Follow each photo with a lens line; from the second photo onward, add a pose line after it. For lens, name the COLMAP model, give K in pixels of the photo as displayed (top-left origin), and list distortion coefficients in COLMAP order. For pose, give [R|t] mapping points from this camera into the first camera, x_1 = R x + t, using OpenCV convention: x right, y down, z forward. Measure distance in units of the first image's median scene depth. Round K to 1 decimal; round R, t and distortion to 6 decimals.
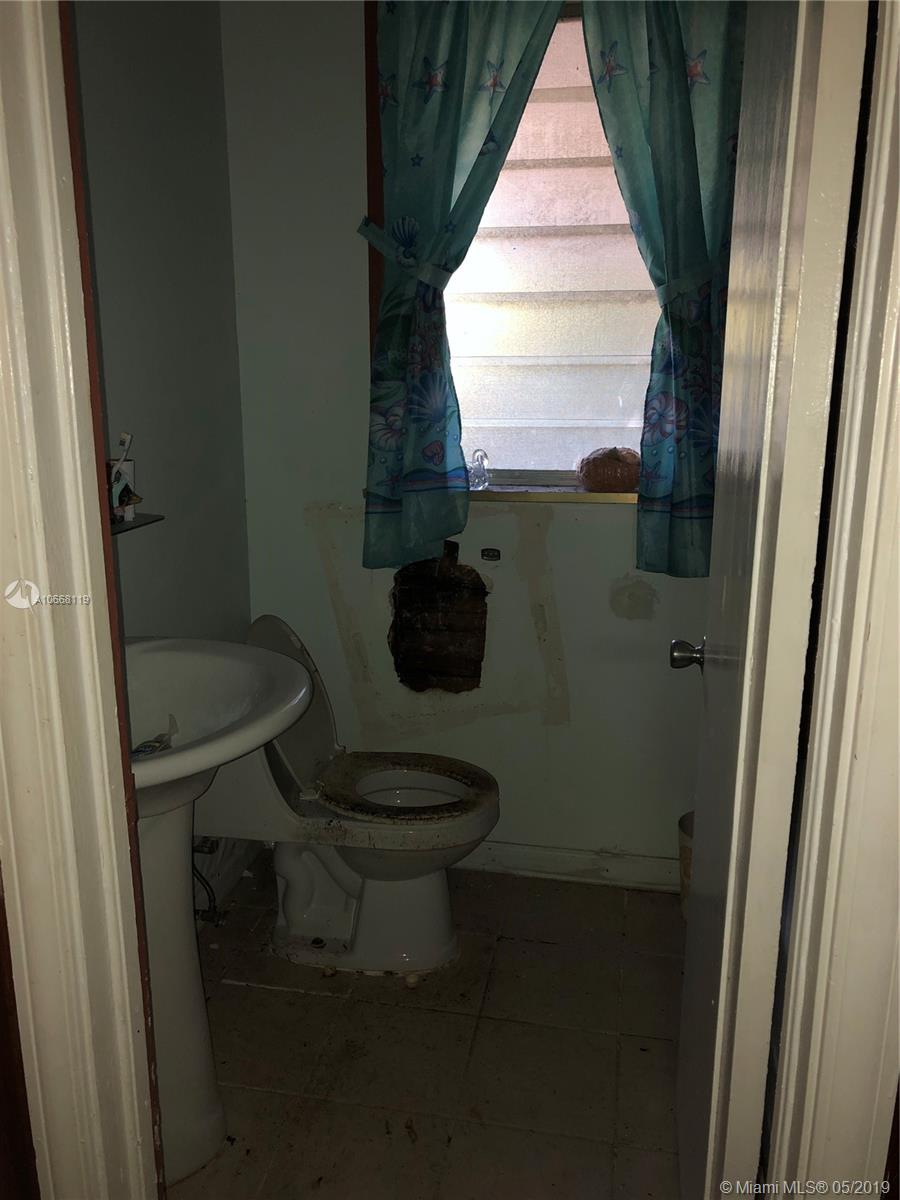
lens RADIAL K [[950.2, 0, 431.4], [0, 950.2, 590.1], [0, 0, 1]] dist [0.083551, -0.095921]
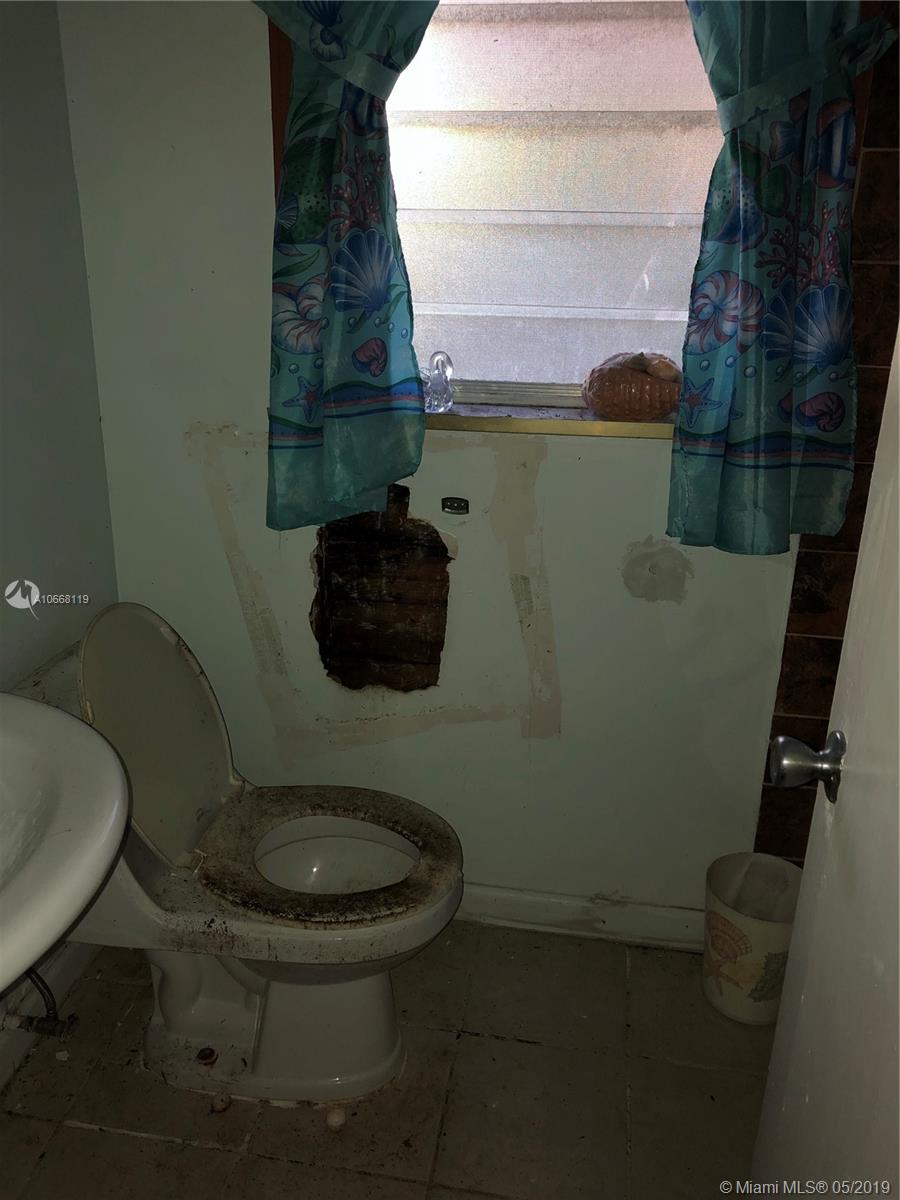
lens RADIAL K [[986.3, 0, 438.6], [0, 986.3, 587.3], [0, 0, 1]] dist [0.007924, 0.009067]
pose [[0.998976, 0.004366, 0.045029, 0.019547], [-0.009650, 0.992989, 0.117811, -0.067028], [-0.044199, -0.118125, 0.992015, 0.300609]]
